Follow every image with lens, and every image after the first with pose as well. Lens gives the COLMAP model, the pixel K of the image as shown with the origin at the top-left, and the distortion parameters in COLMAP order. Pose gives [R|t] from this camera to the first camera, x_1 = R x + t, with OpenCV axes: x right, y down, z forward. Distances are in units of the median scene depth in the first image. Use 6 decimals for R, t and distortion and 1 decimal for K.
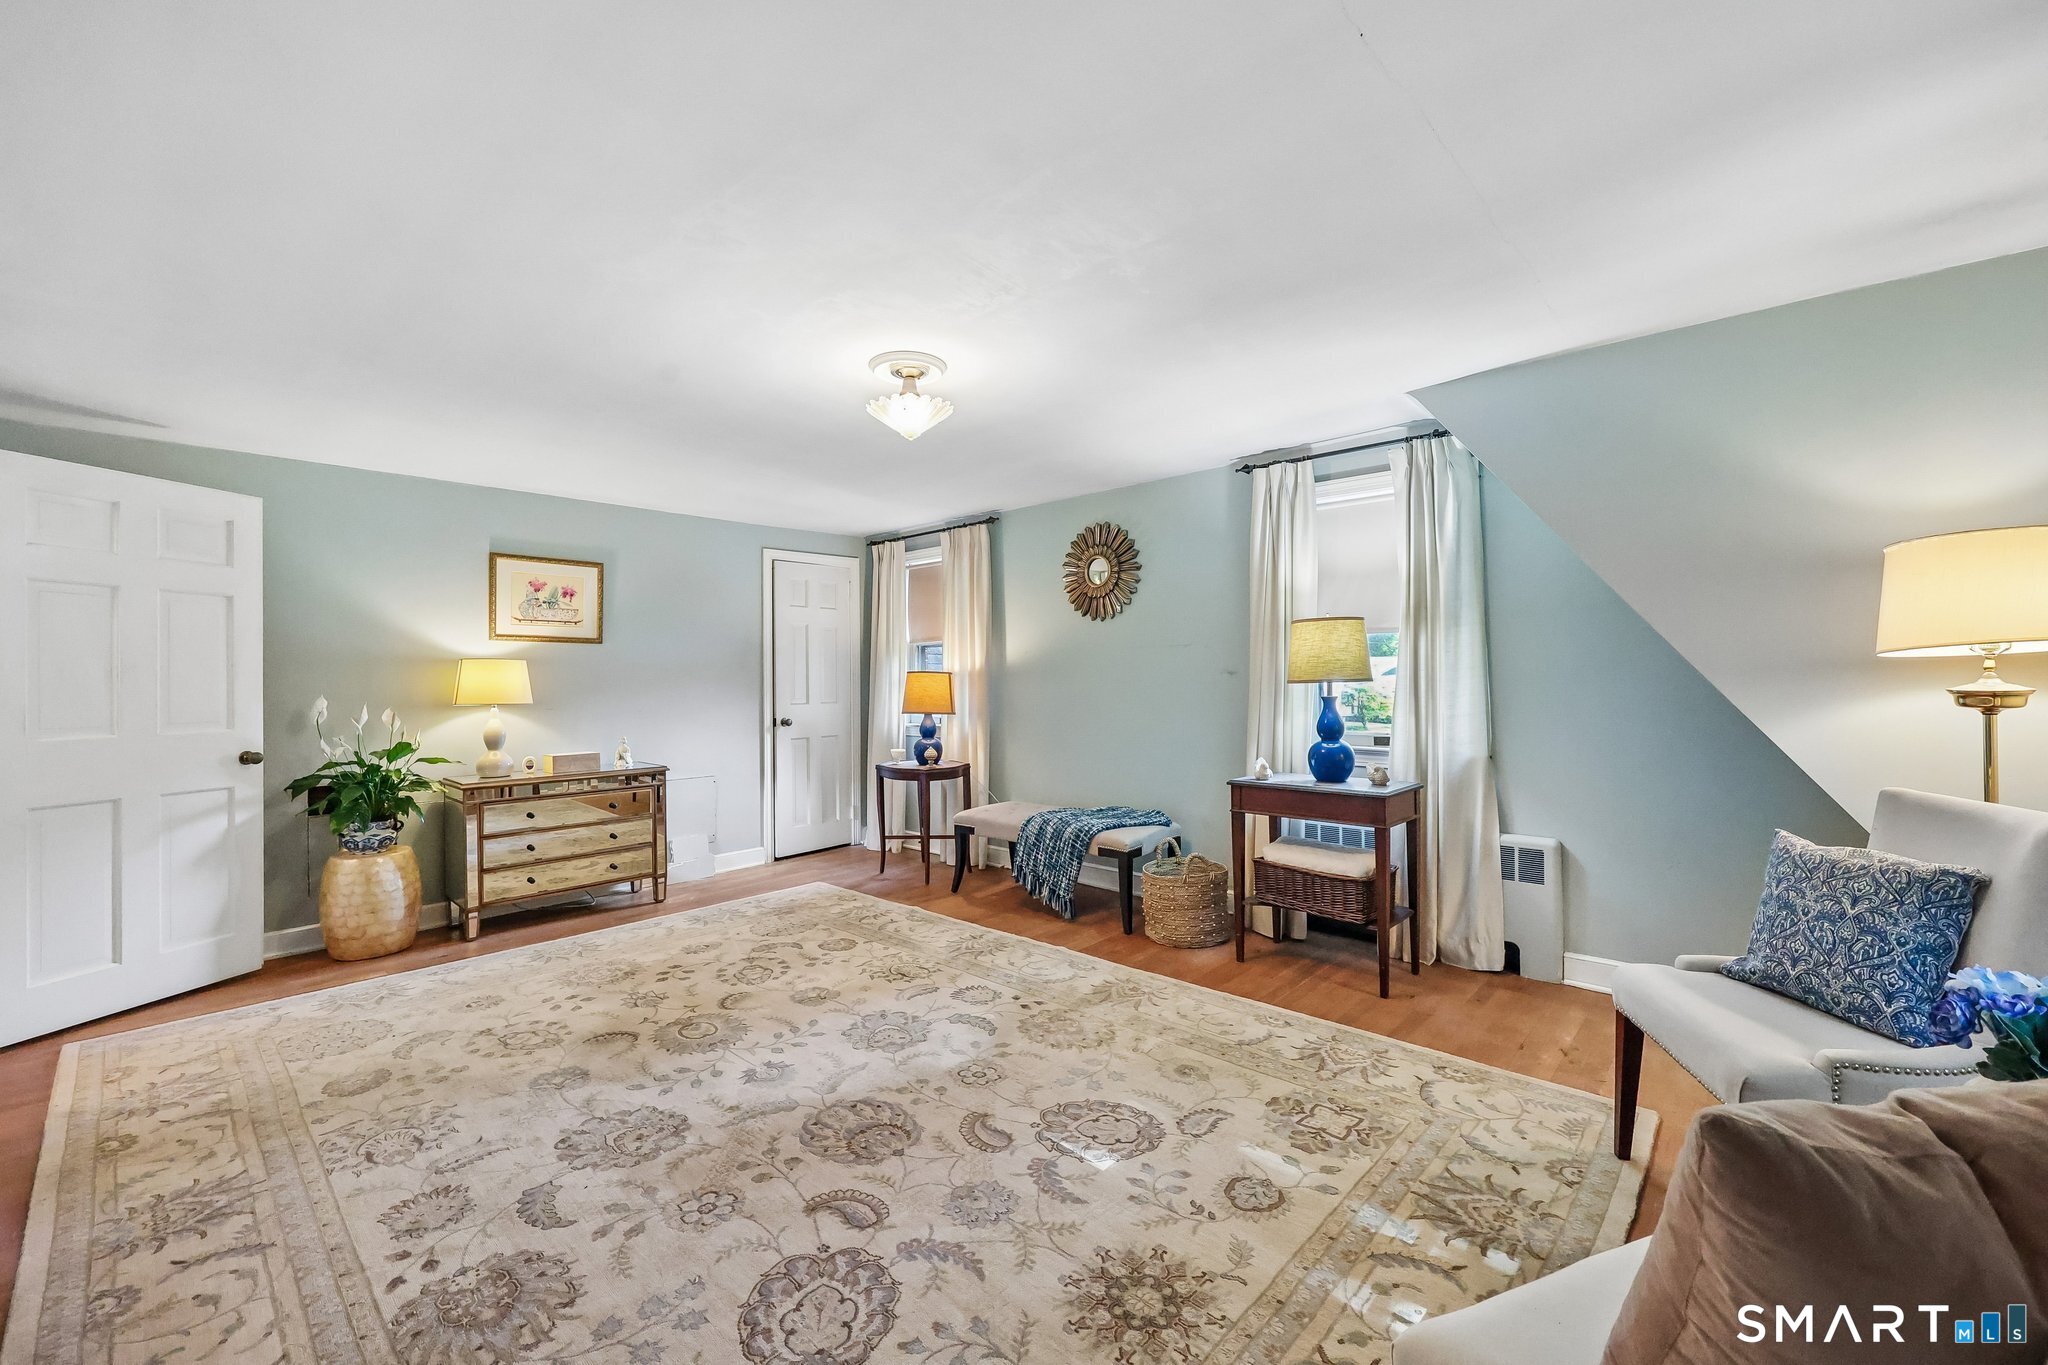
lens RADIAL K [[828.8, 0, 1028.8], [0, 828.8, 677.5], [0, 0, 1]] dist [-0.001647, -0.000302]
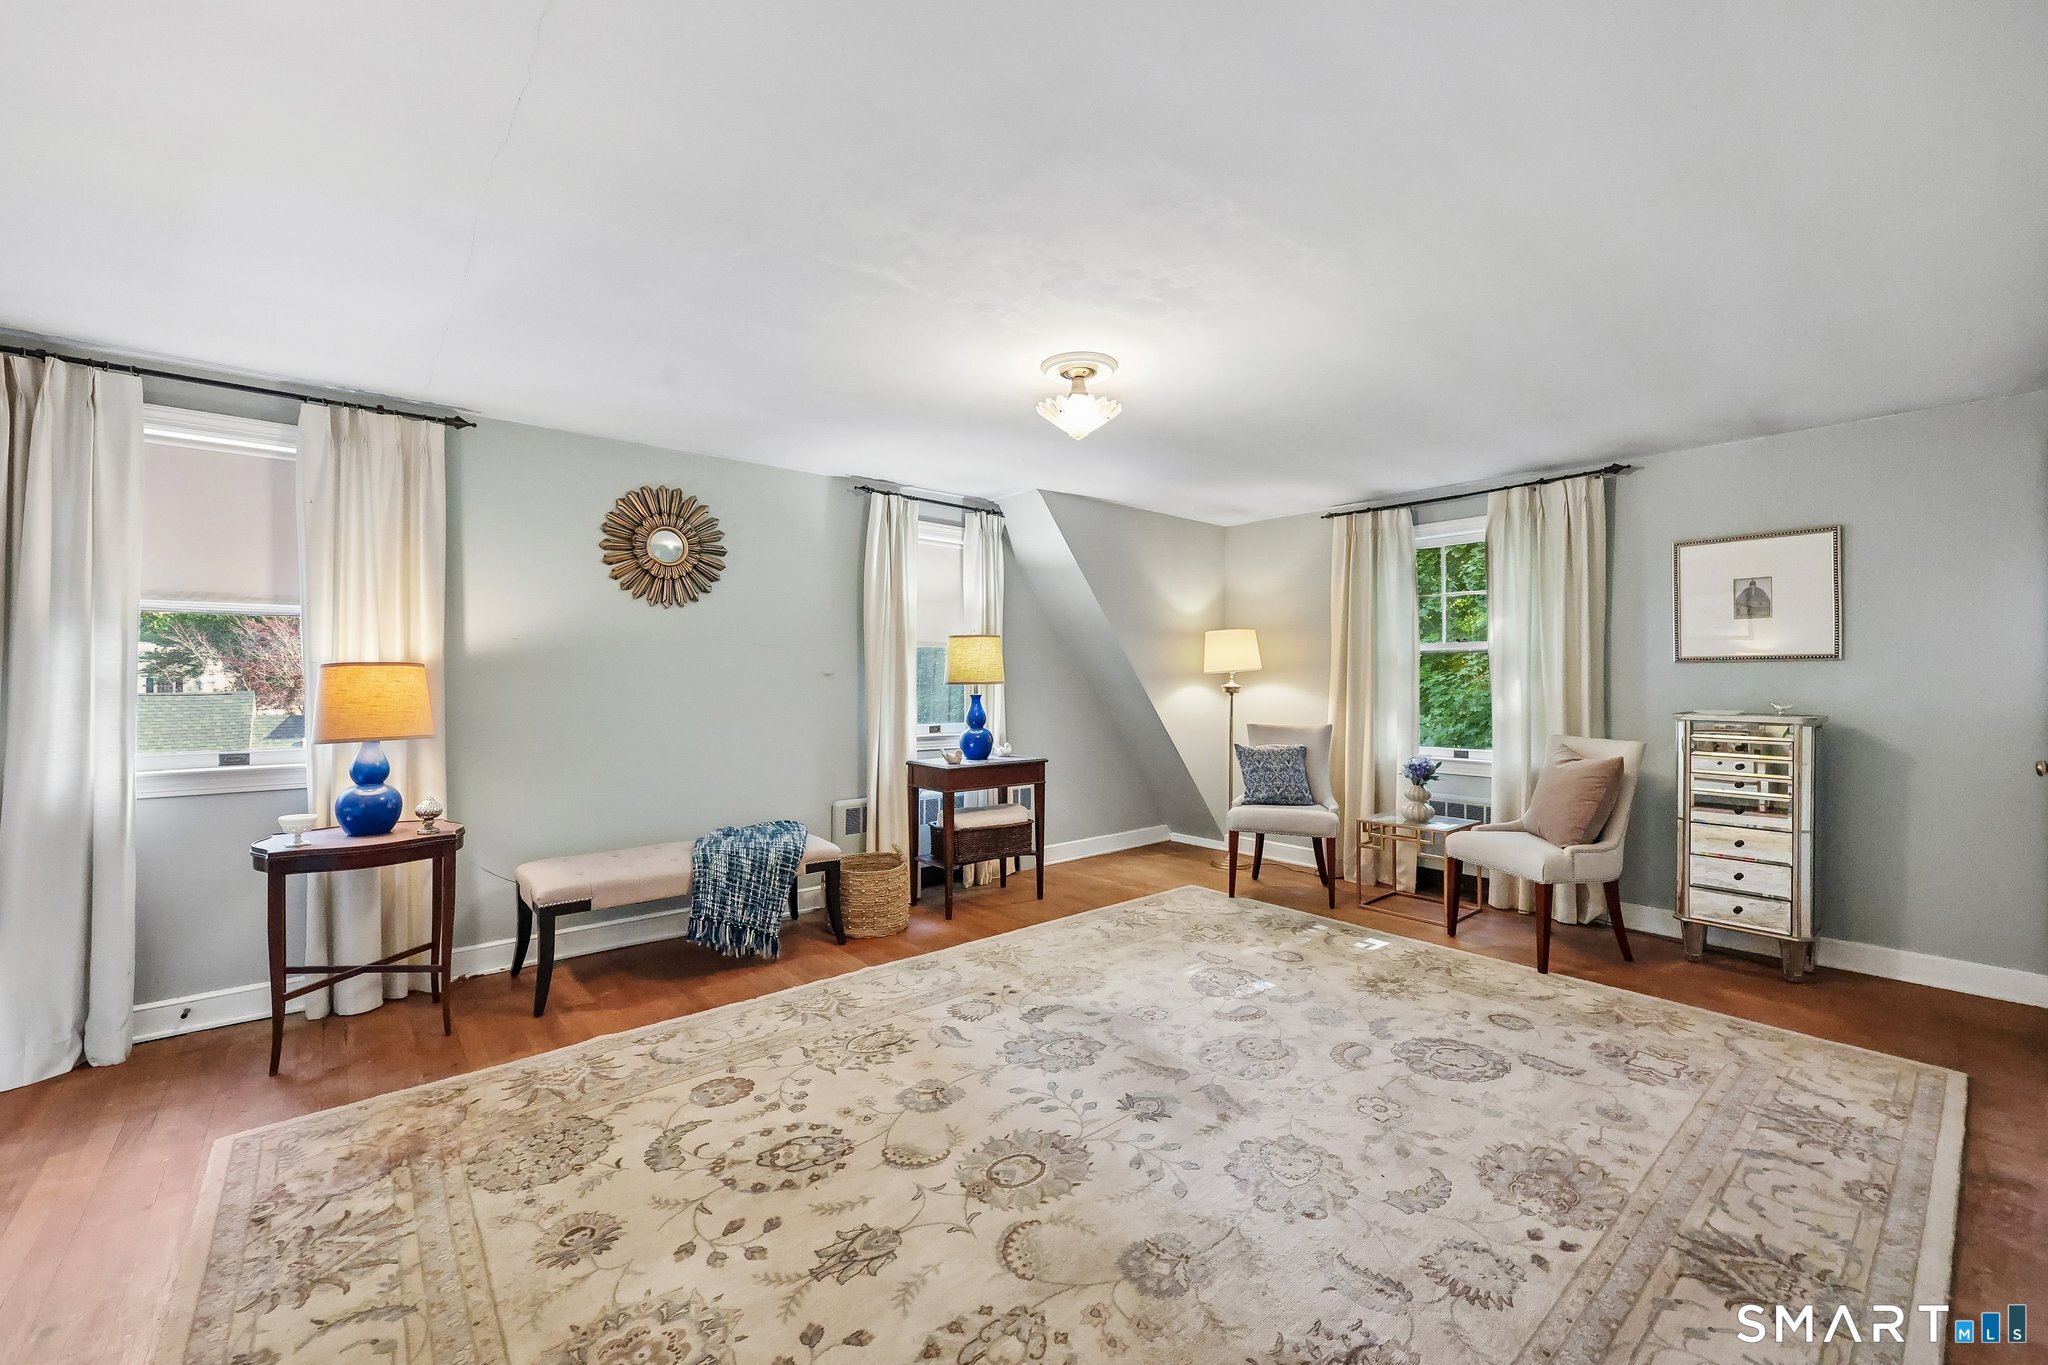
lens RADIAL K [[828.8, 0, 1030.5], [0, 828.8, 683.1], [0, 0, 1]] dist [-0.001647, -0.000302]
pose [[0.117250, 0.005789, 0.993086, -0.939010], [-0.001940, 0.999982, -0.005600, 0.011940], [-0.993100, -0.001270, 0.117260, 0.771894]]
